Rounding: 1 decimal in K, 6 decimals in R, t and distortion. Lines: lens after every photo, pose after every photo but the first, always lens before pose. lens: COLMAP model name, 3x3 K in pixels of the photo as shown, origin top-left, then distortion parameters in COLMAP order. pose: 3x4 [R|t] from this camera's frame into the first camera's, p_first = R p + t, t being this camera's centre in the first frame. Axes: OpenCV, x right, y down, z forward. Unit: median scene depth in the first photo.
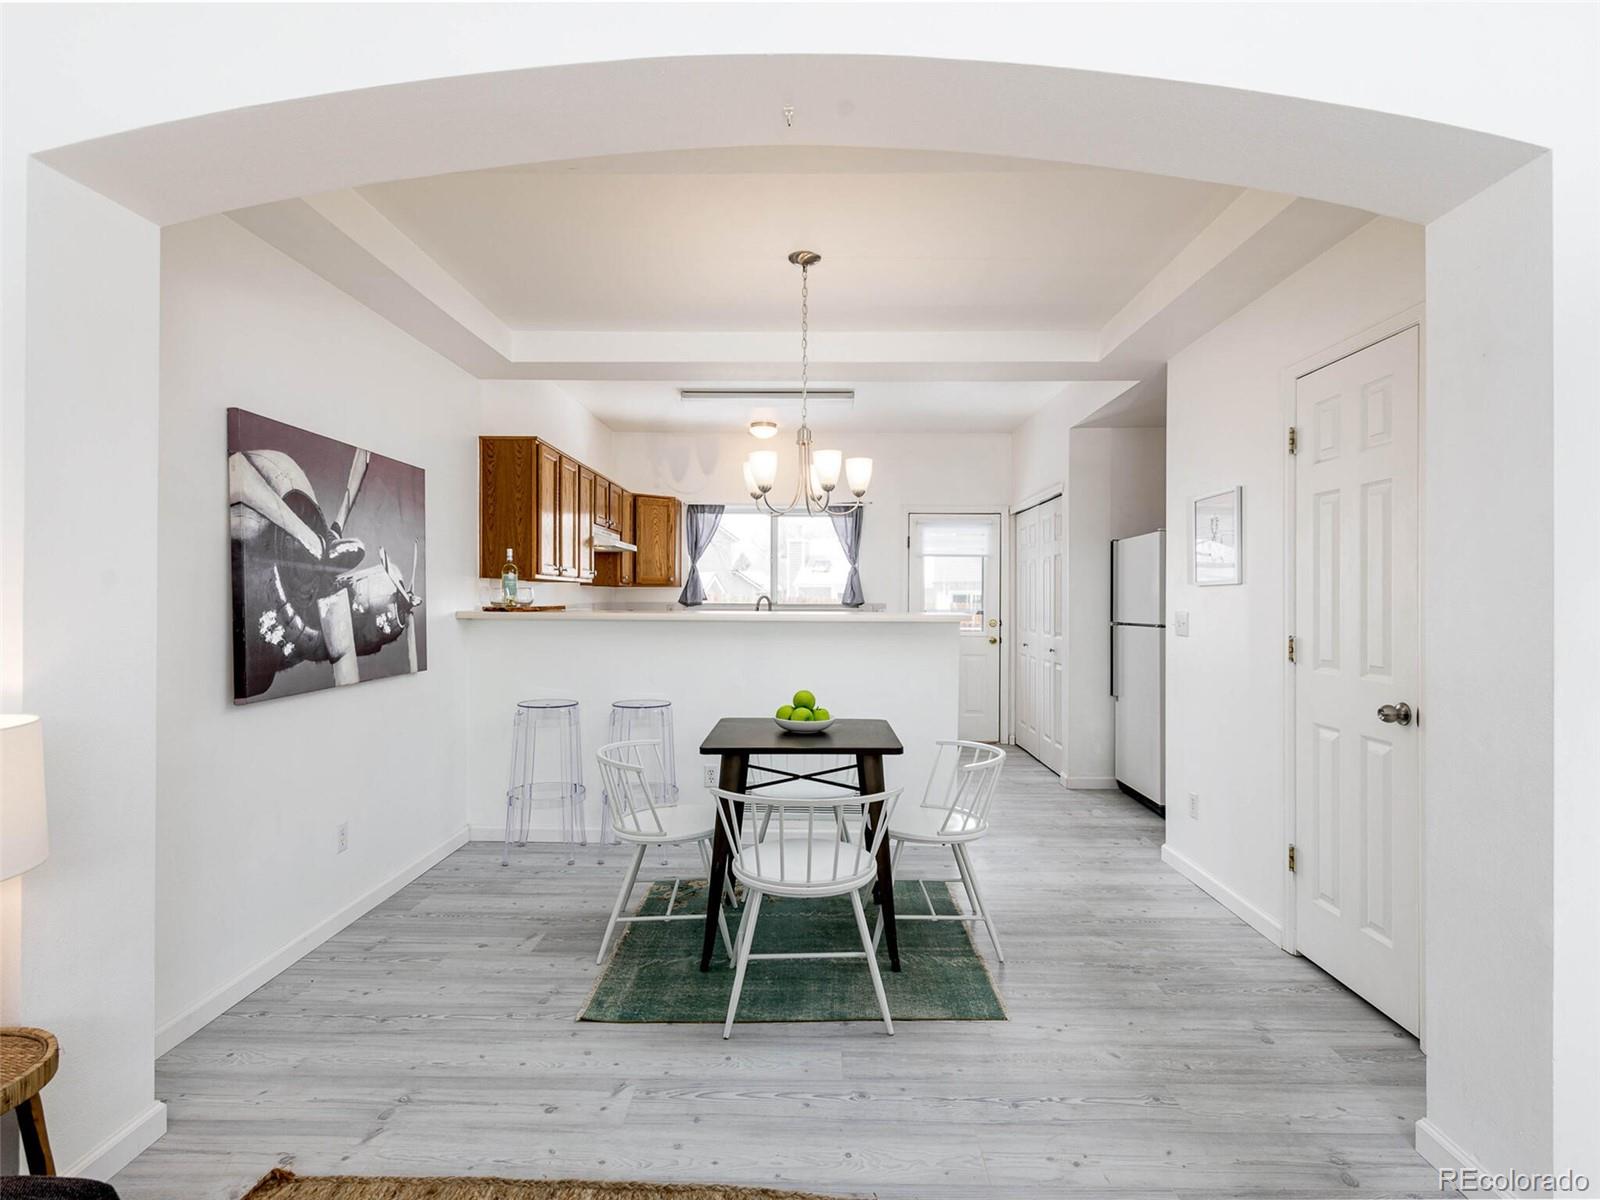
lens RADIAL K [[843.3, 0, 800.0], [0, 843.3, 600.0], [0, 0, 1]] dist [0.017875, 0.000133]
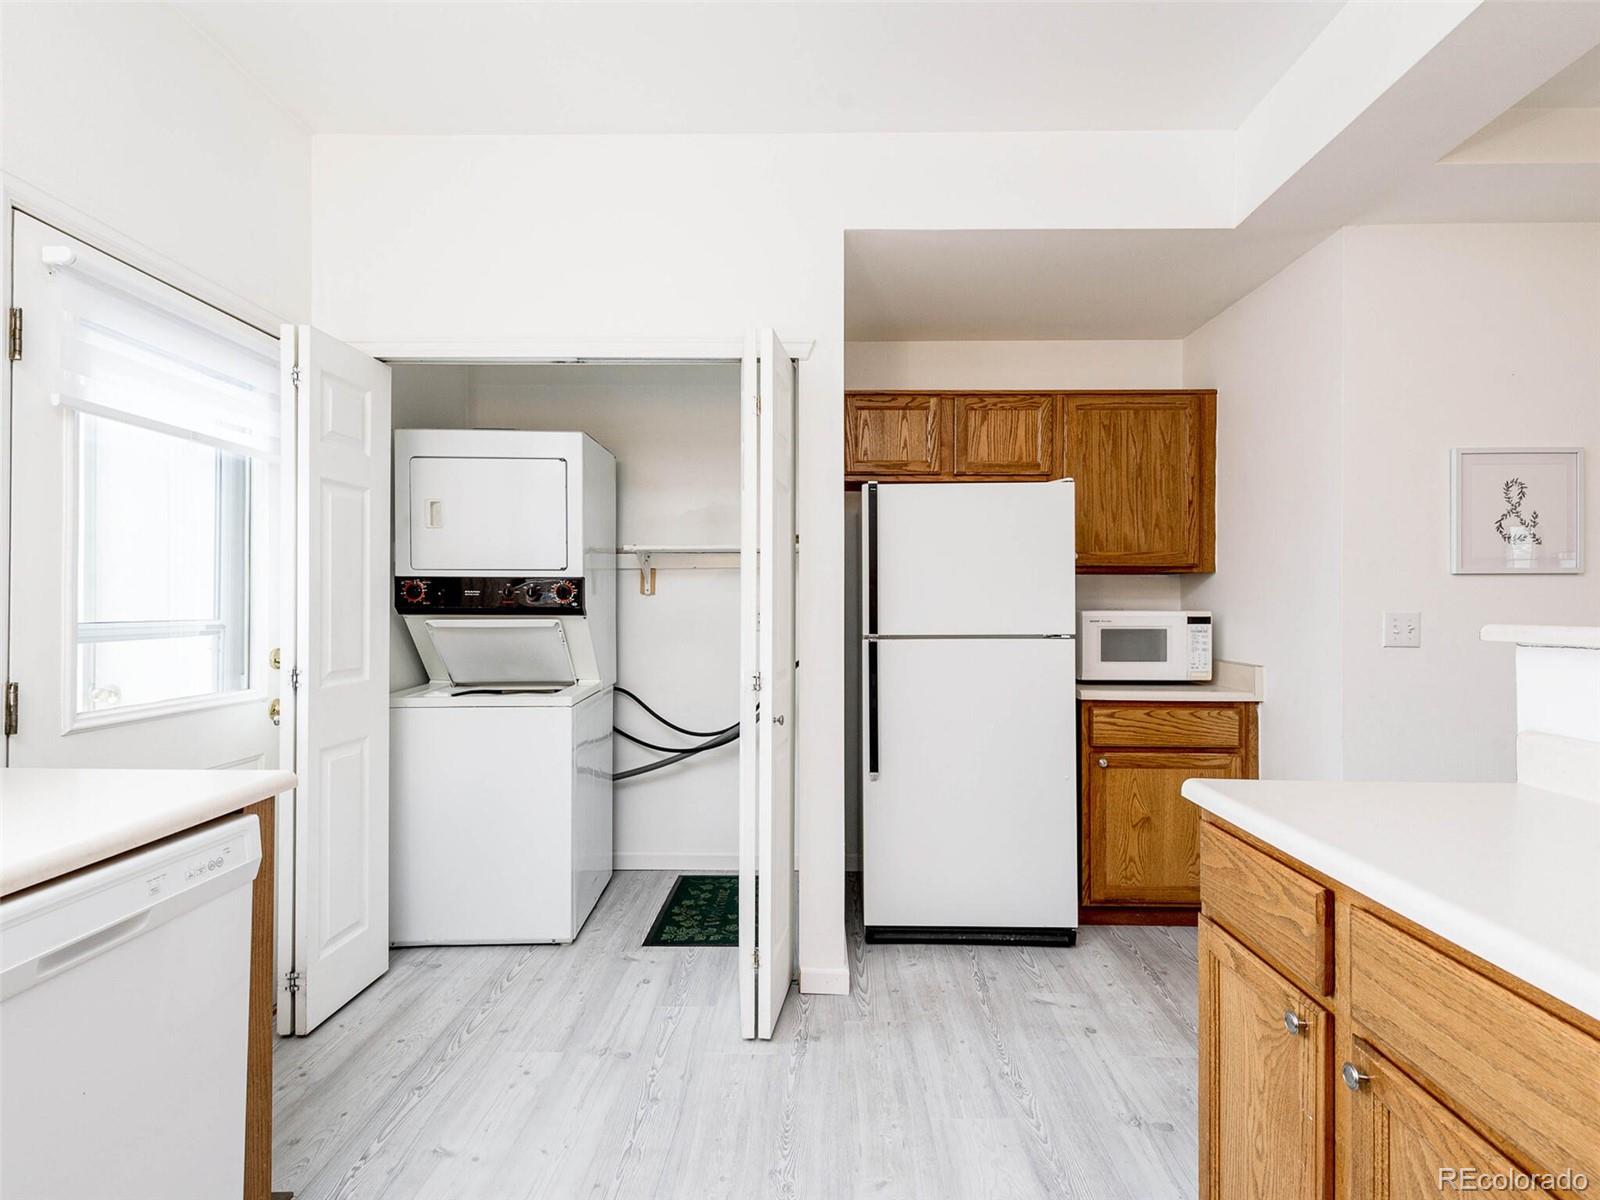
lens RADIAL K [[742.3, 0, 800.0], [0, 742.3, 600.0], [0, 0, 1]] dist [0.012213, -0.000101]
pose [[-0.008125, 0.002087, 0.999965, -0.153181], [-0.002808, 0.999994, -0.002110, 0.007926], [-0.999963, -0.002825, -0.008119, 1.564100]]
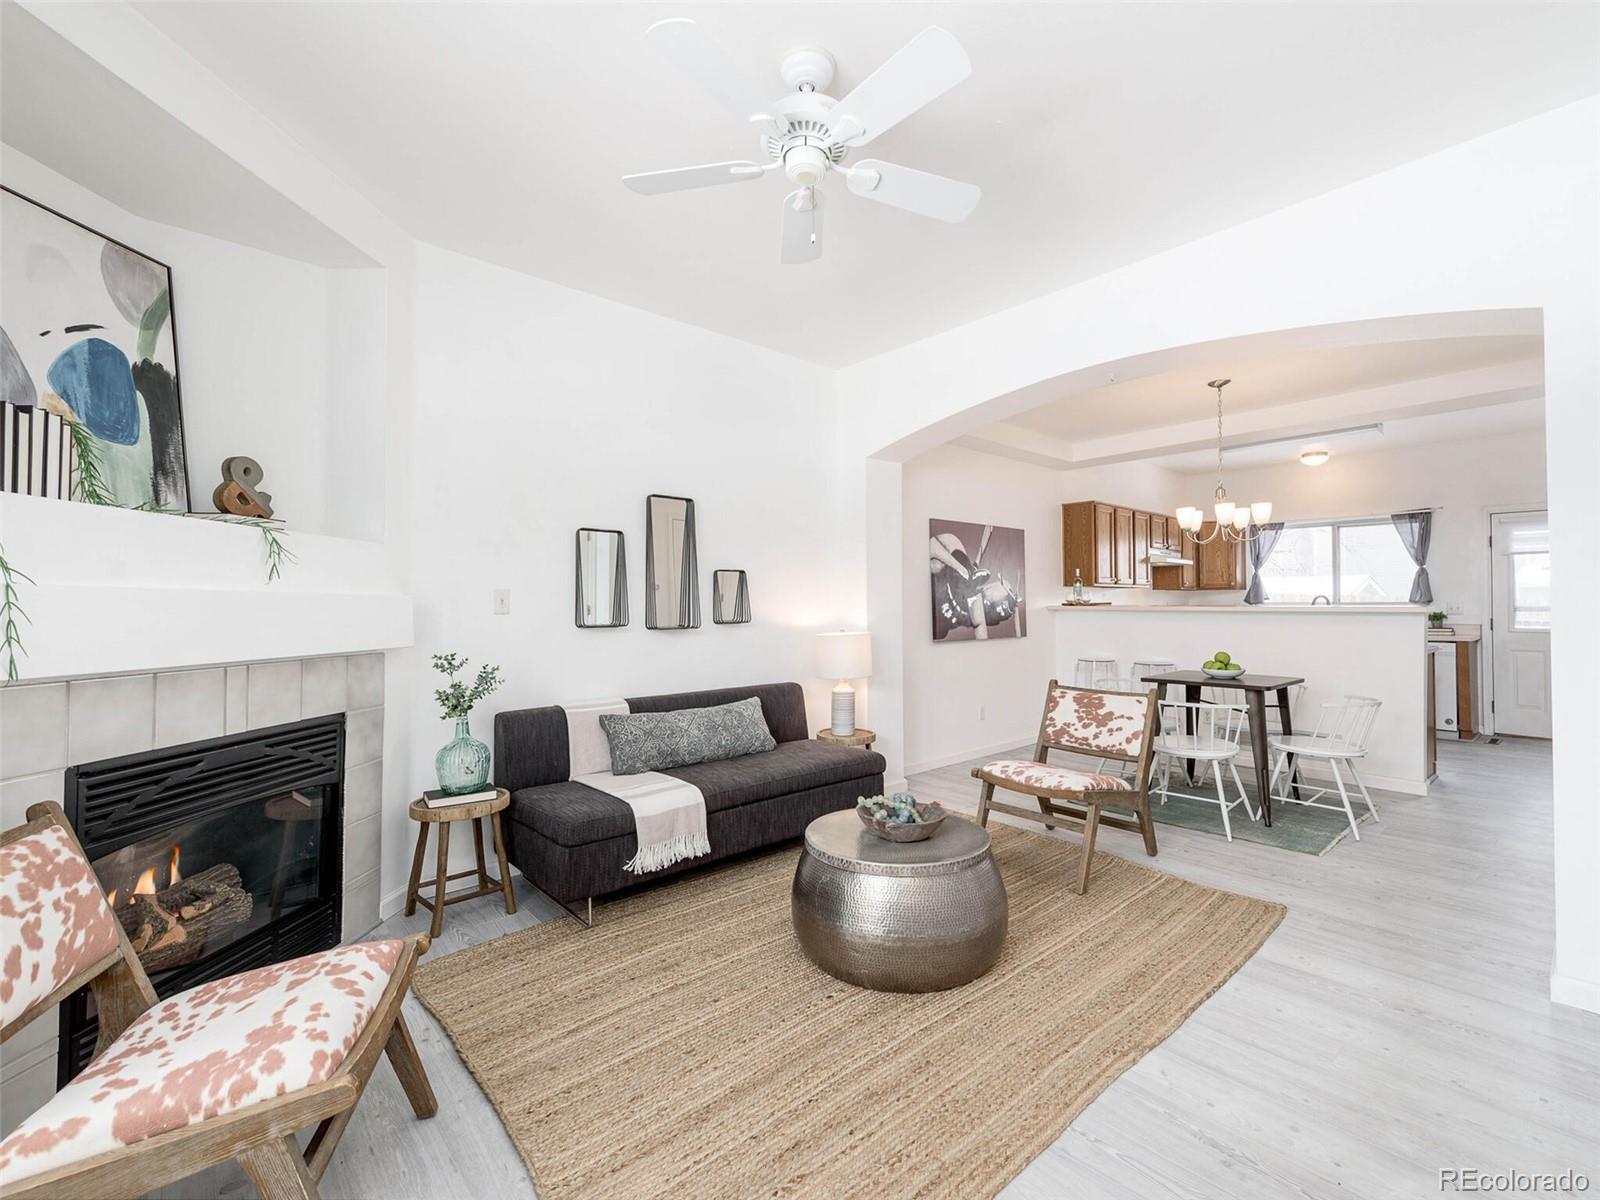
lens RADIAL K [[709.2, 0, 814.6], [0, 709.2, 594.4], [0, 0, 1]] dist [0.017082, -0.007891]
pose [[0.684997, -0.017888, -0.728326, 0.395766], [0.005910, 0.999802, -0.018997, 0.017270], [0.728522, 0.008709, 0.684968, -0.430079]]
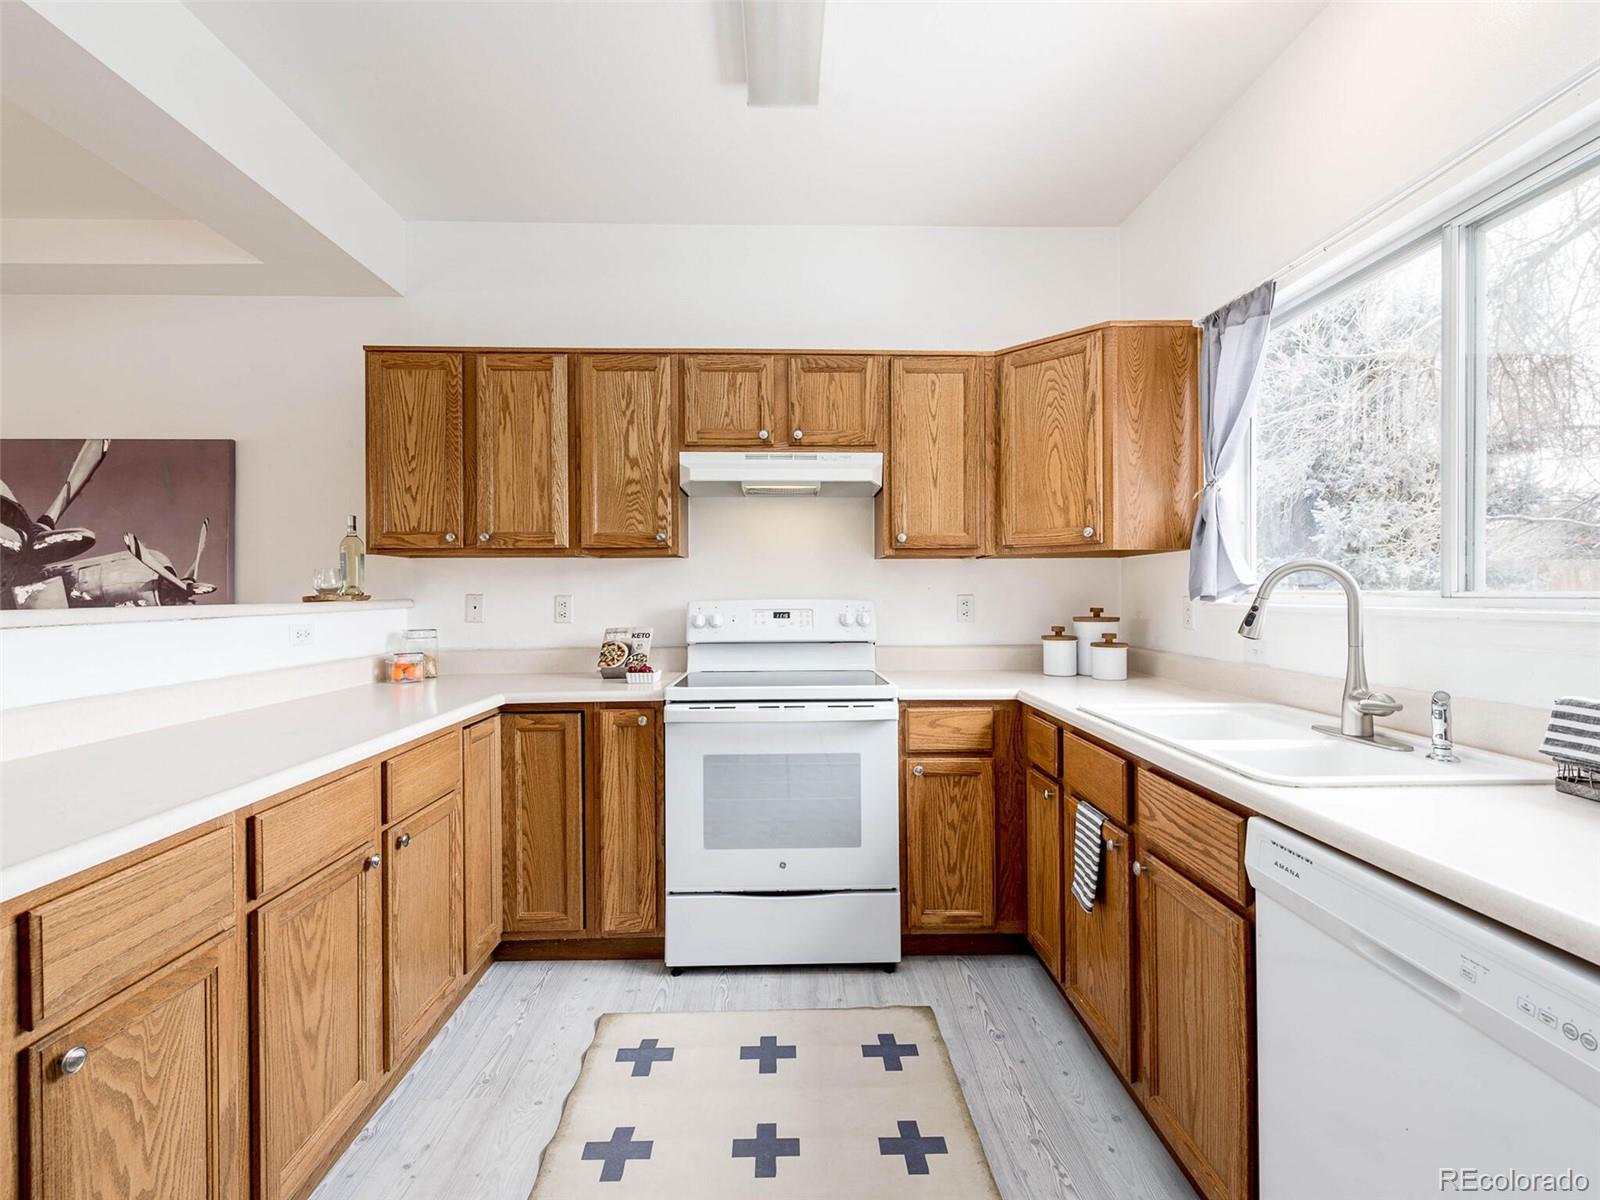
lens RADIAL K [[723.4, 0, 800.2], [0, 723.4, 596.2], [0, 0, 1]] dist [0.017082, -0.008901]
pose [[0.043858, 0.000847, -0.999037, 0.351151], [0.002431, 0.999997, 0.000955, 0.010280], [0.999035, -0.002470, 0.043856, 1.609795]]
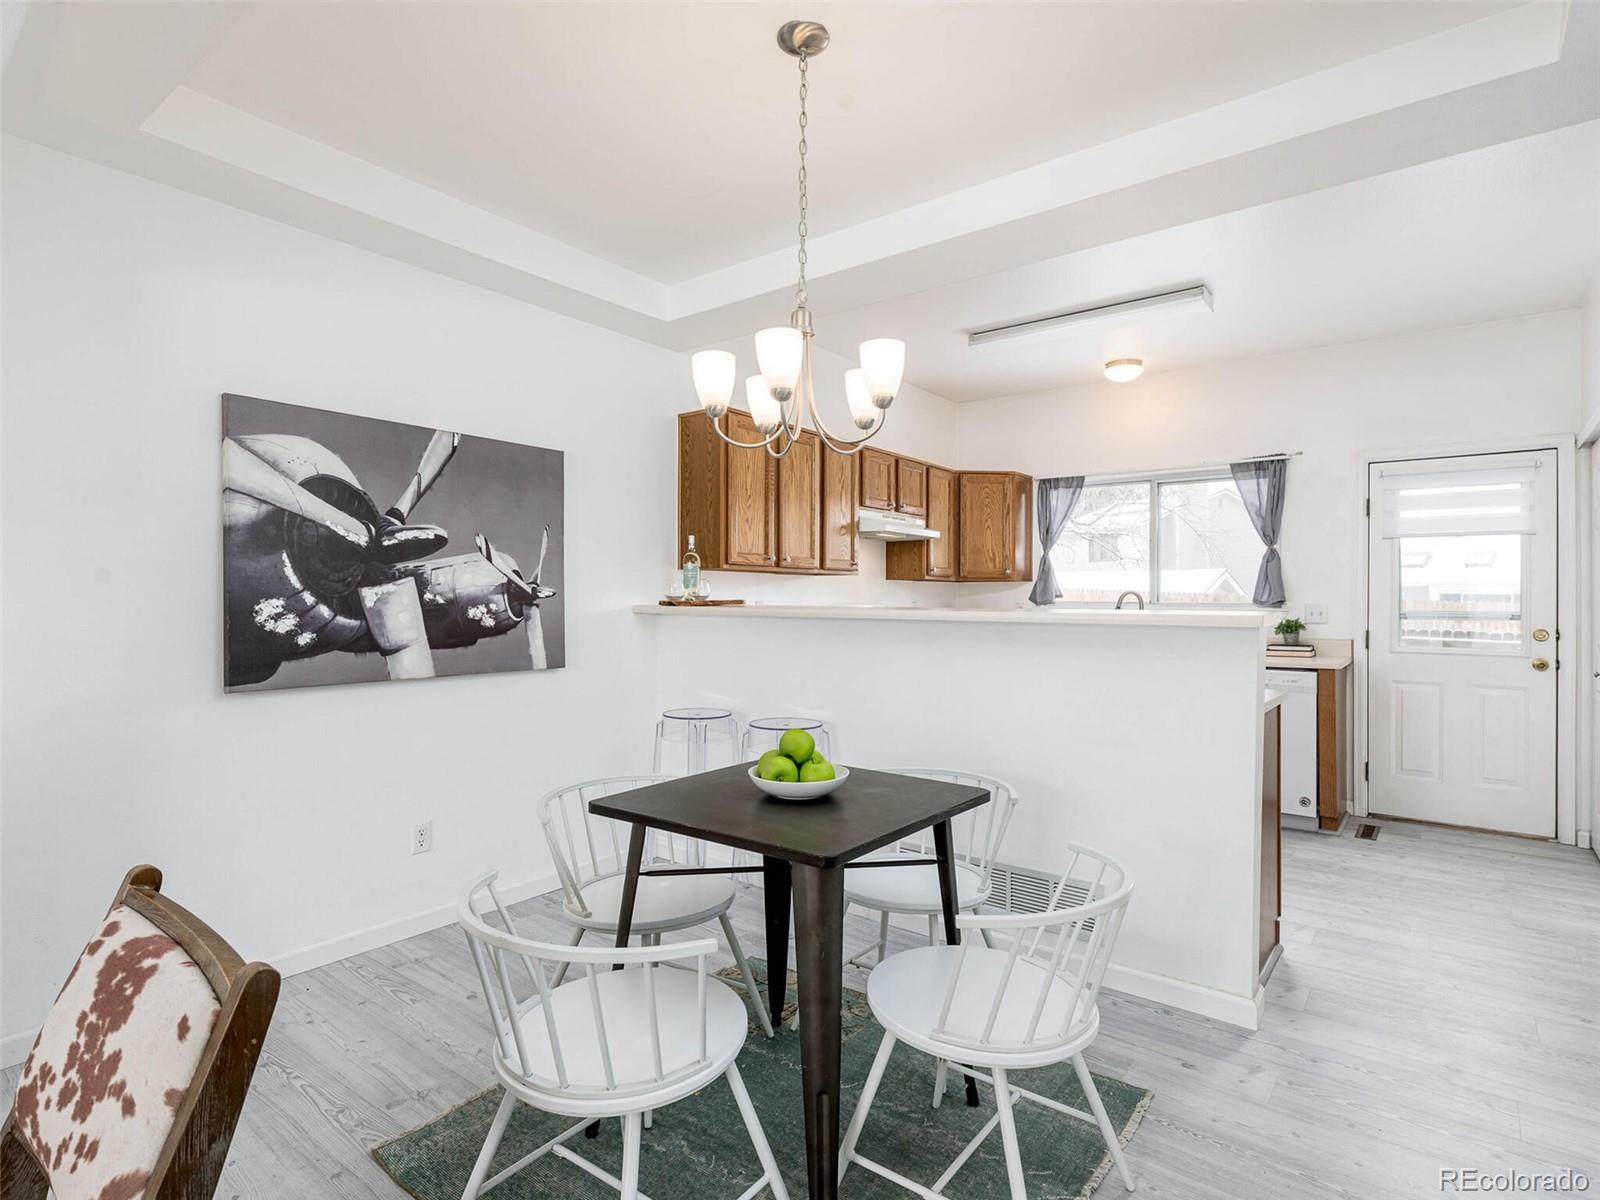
lens RADIAL K [[825.1, 0, 800.0], [0, 825.1, 600.0], [0, 0, 1]] dist [0.011913, -0.000828]
pose [[0.801183, -0.001131, -0.598418, 0.317663], [-0.001570, 0.999991, -0.003993, 0.012677], [0.598417, 0.004139, 0.801174, 0.441996]]
